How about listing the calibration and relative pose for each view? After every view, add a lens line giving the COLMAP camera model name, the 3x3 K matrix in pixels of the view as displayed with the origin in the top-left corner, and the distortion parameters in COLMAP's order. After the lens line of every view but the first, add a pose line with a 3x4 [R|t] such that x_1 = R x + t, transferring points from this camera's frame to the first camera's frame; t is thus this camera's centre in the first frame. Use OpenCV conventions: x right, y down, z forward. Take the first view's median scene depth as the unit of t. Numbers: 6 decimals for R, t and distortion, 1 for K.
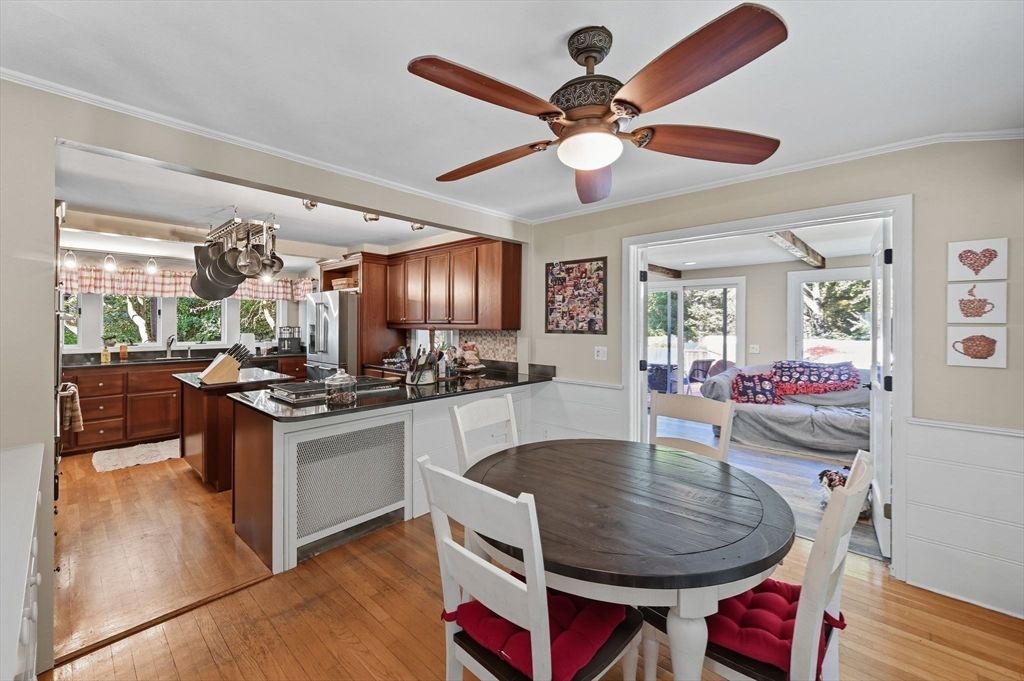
lens RADIAL K [[418.8, 0, 514.8], [0, 418.8, 318.3], [0, 0, 1]] dist [0.001268, 0.000291]
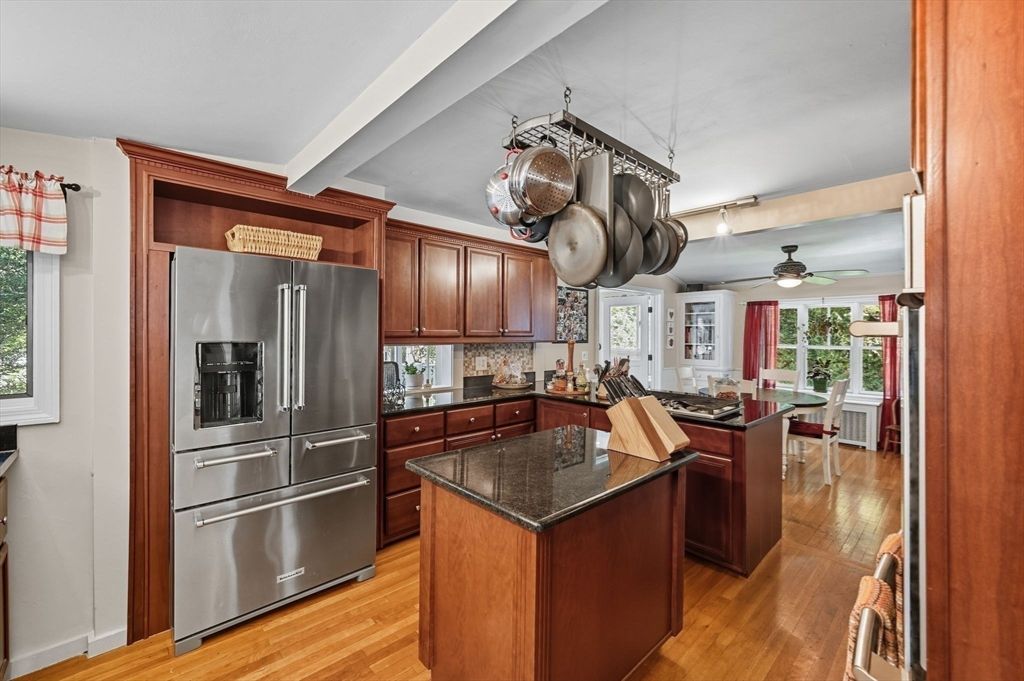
lens RADIAL K [[418.8, 0, 514.8], [0, 418.8, 318.3], [0, 0, 1]] dist [0.001268, 0.000291]
pose [[0.079453, 0.029766, 0.996394, -1.226027], [-0.020776, 0.999386, -0.028199, -0.000679], [-0.996622, -0.018461, 0.080023, 1.098045]]
